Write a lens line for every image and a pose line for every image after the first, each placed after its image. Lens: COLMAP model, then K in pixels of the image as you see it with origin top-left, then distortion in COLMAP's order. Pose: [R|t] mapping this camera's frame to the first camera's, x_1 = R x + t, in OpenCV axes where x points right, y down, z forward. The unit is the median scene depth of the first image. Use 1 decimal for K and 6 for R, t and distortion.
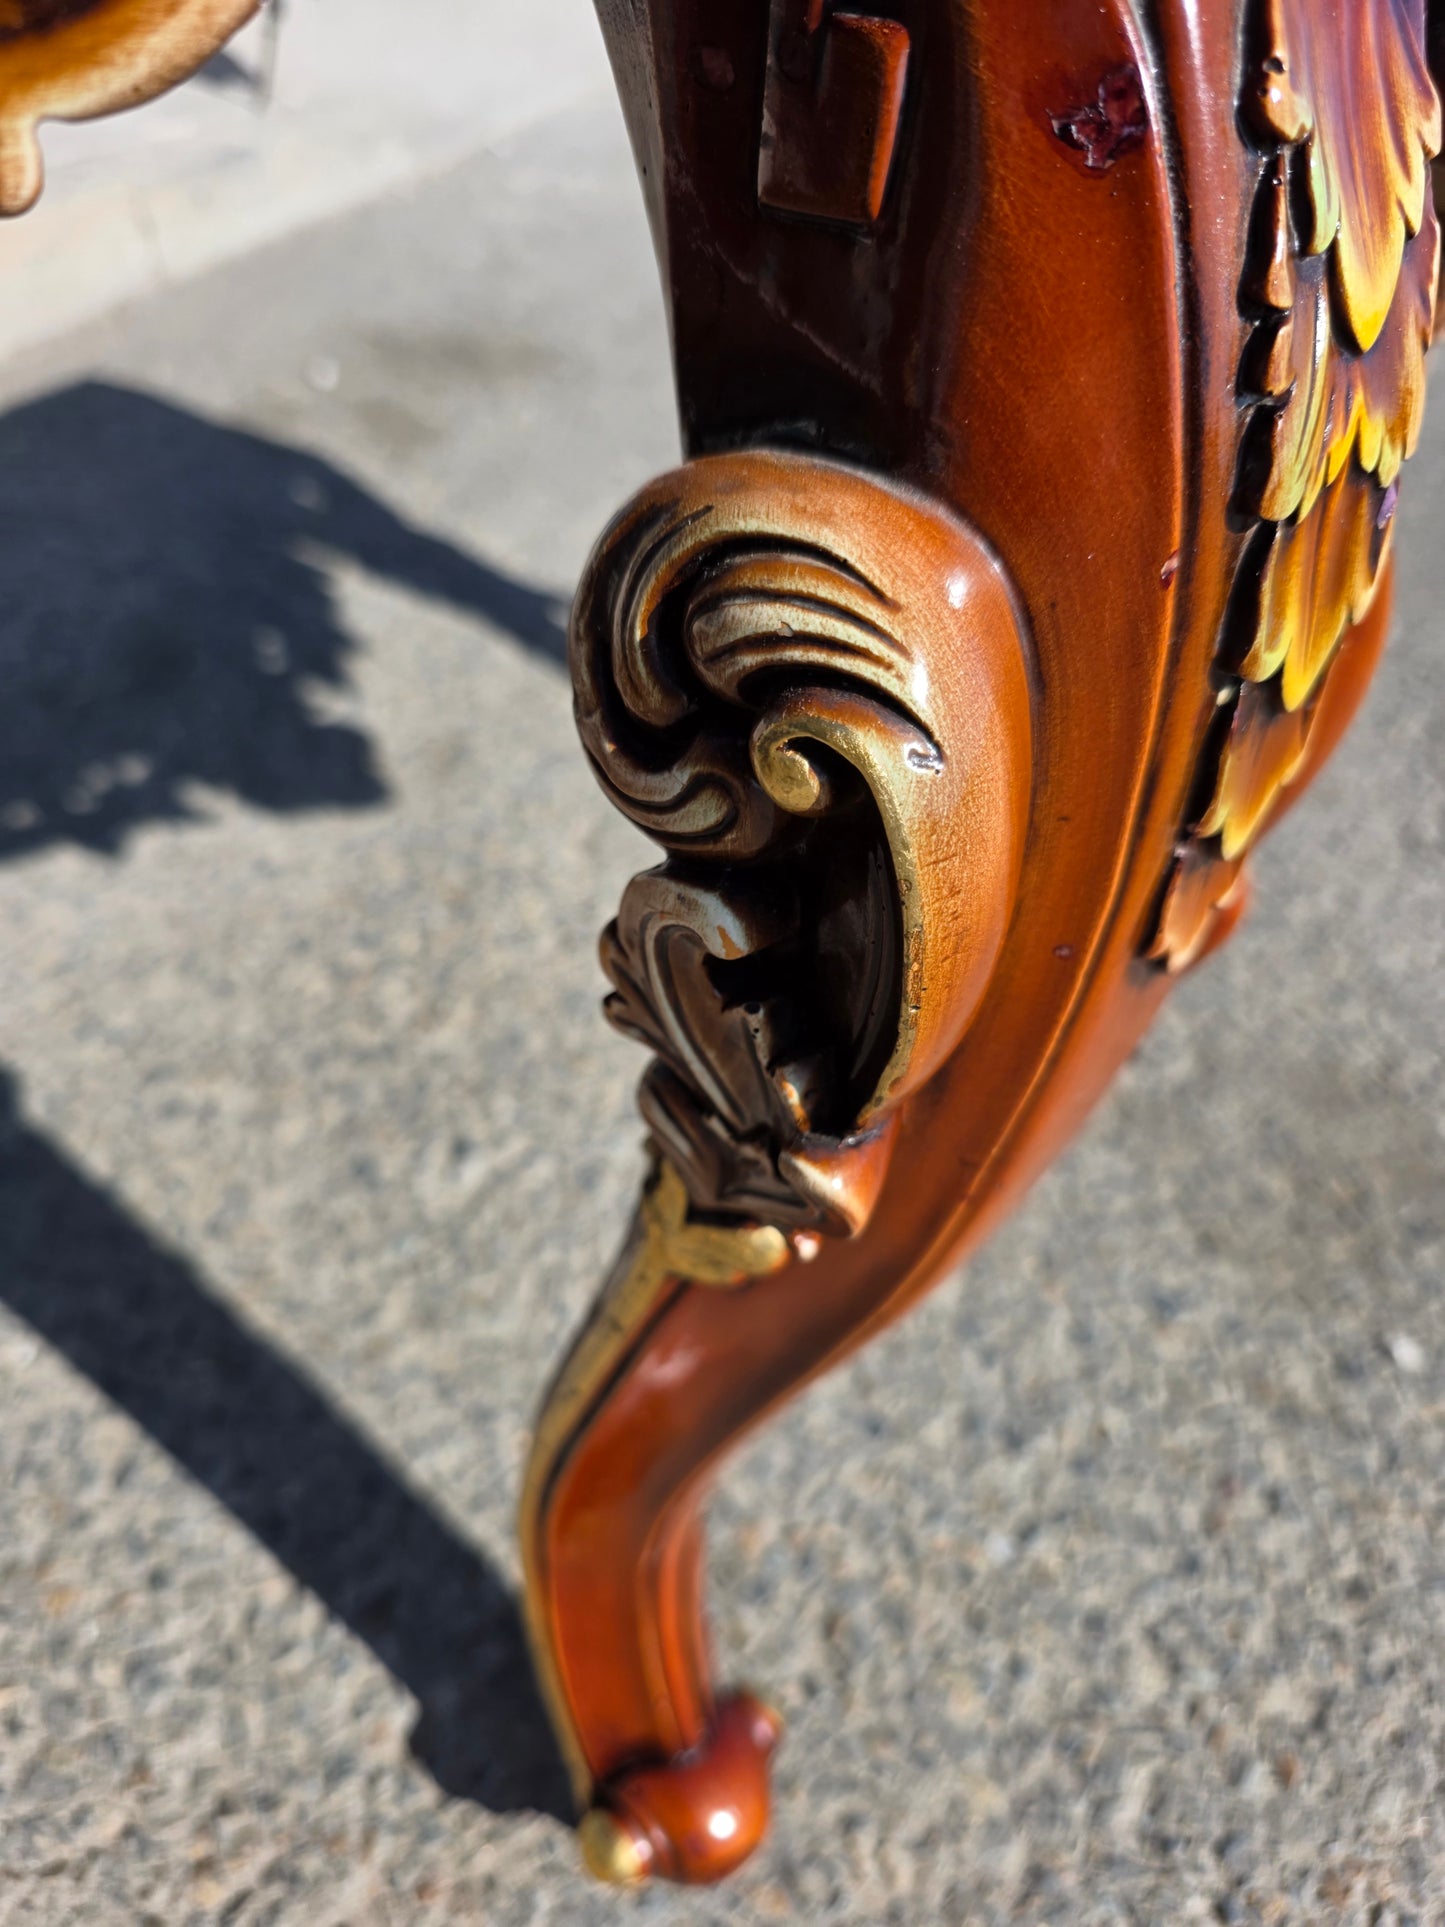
lens RADIAL K [[1346.3, 0, 721.9], [0, 1346.3, 990.6], [0, 0, 1]] dist [-0.001601, -0.020719]
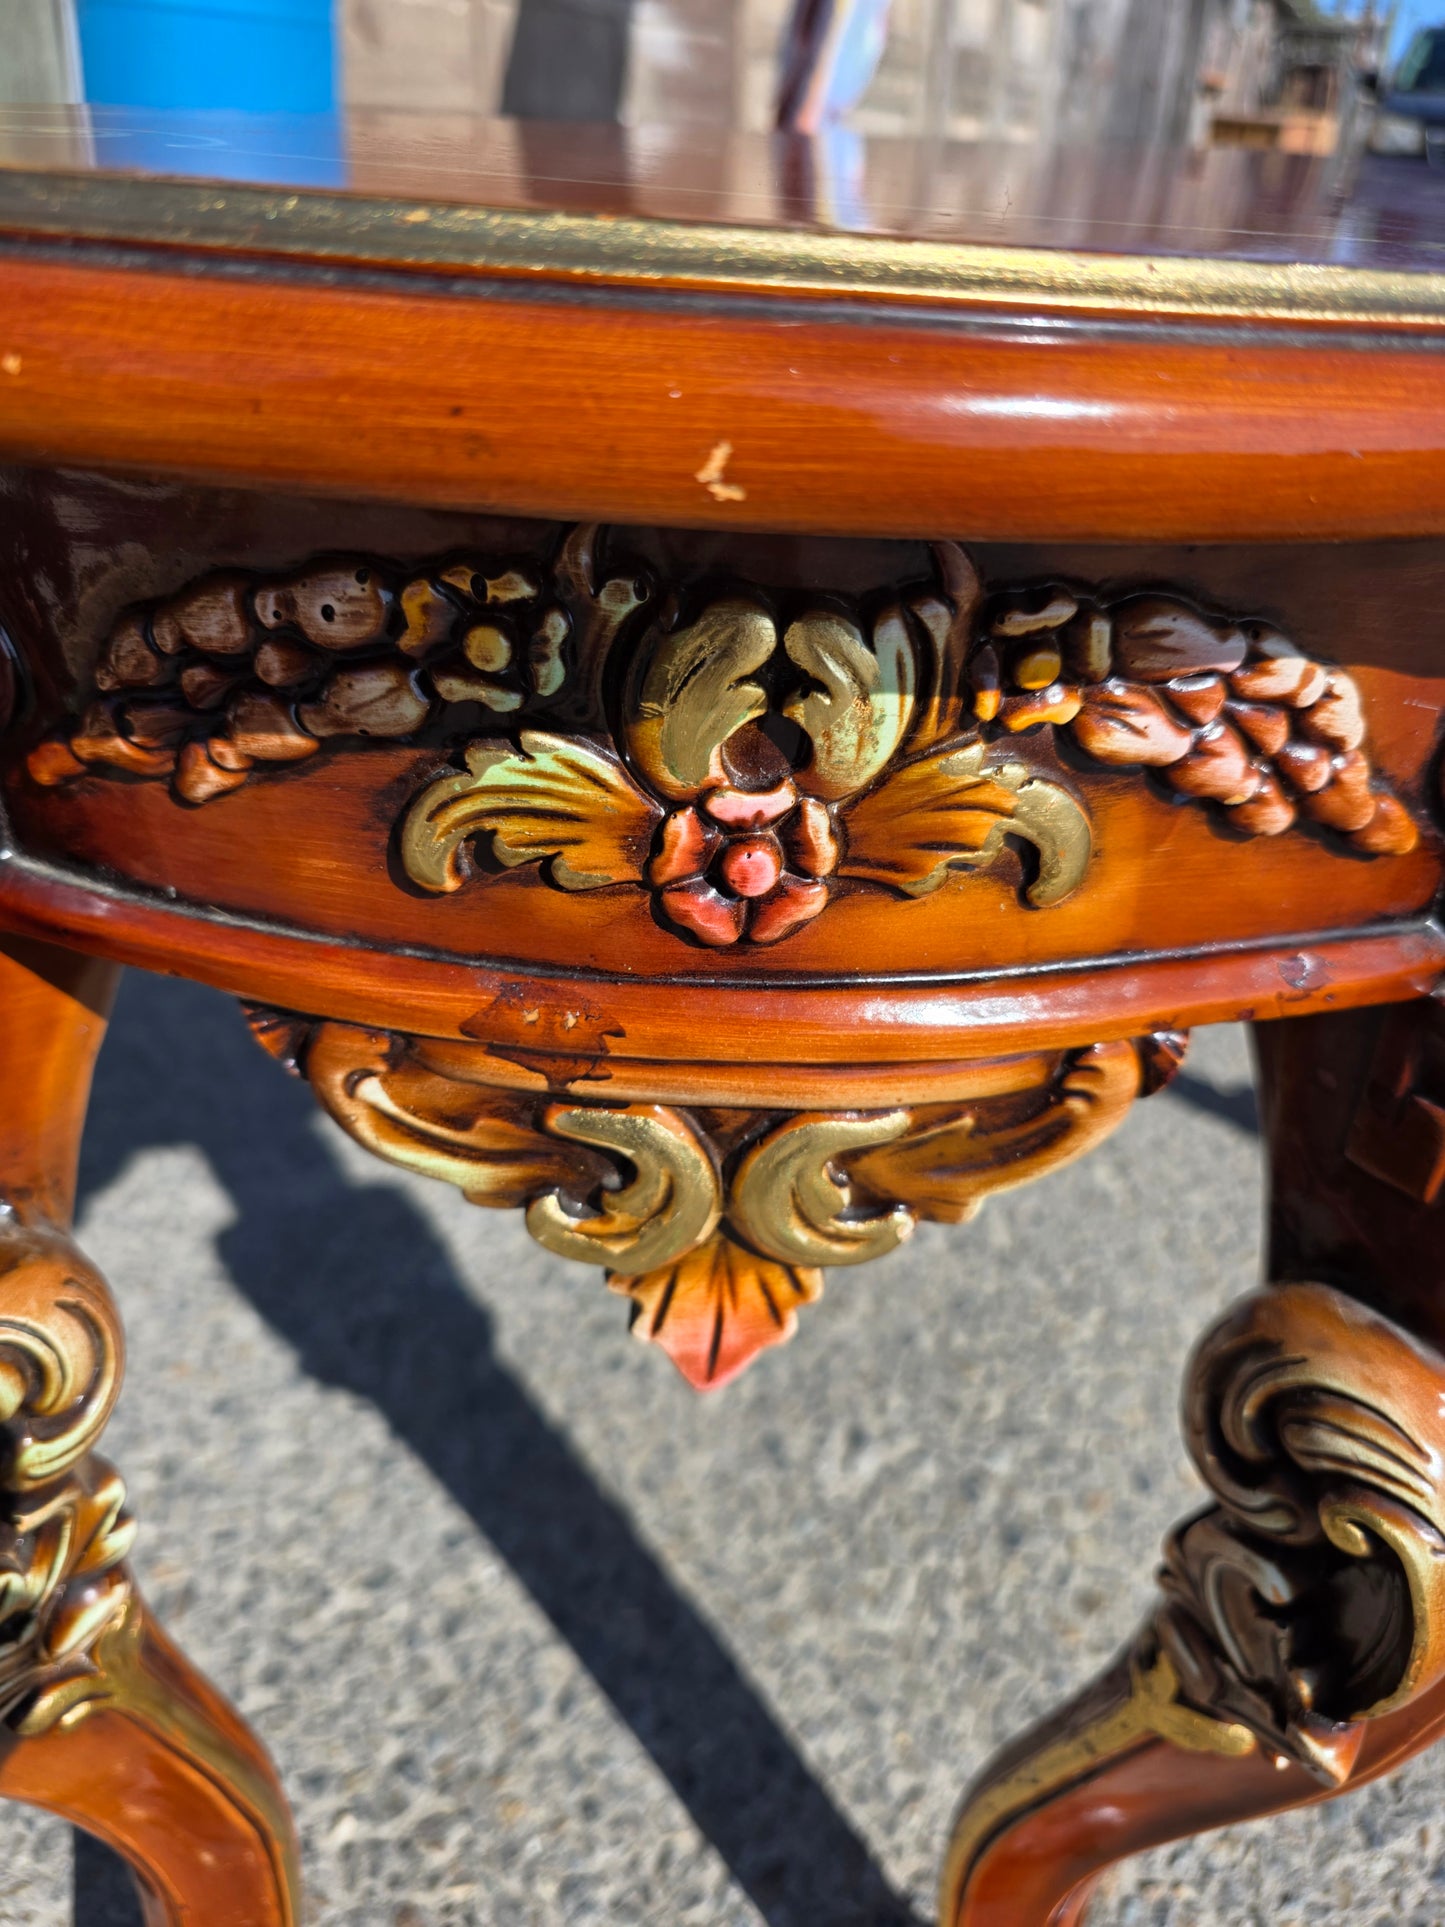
lens RADIAL K [[1358.0, 0, 737.0], [0, 1358.0, 952.8], [0, 0, 1]] dist [-0.004183, -0.015385]
pose [[0.972253, 0.086547, -0.217334, -0.097486], [-0.117354, 0.984132, -0.133084, -0.145091], [0.202367, 0.154896, 0.966982, -0.216772]]
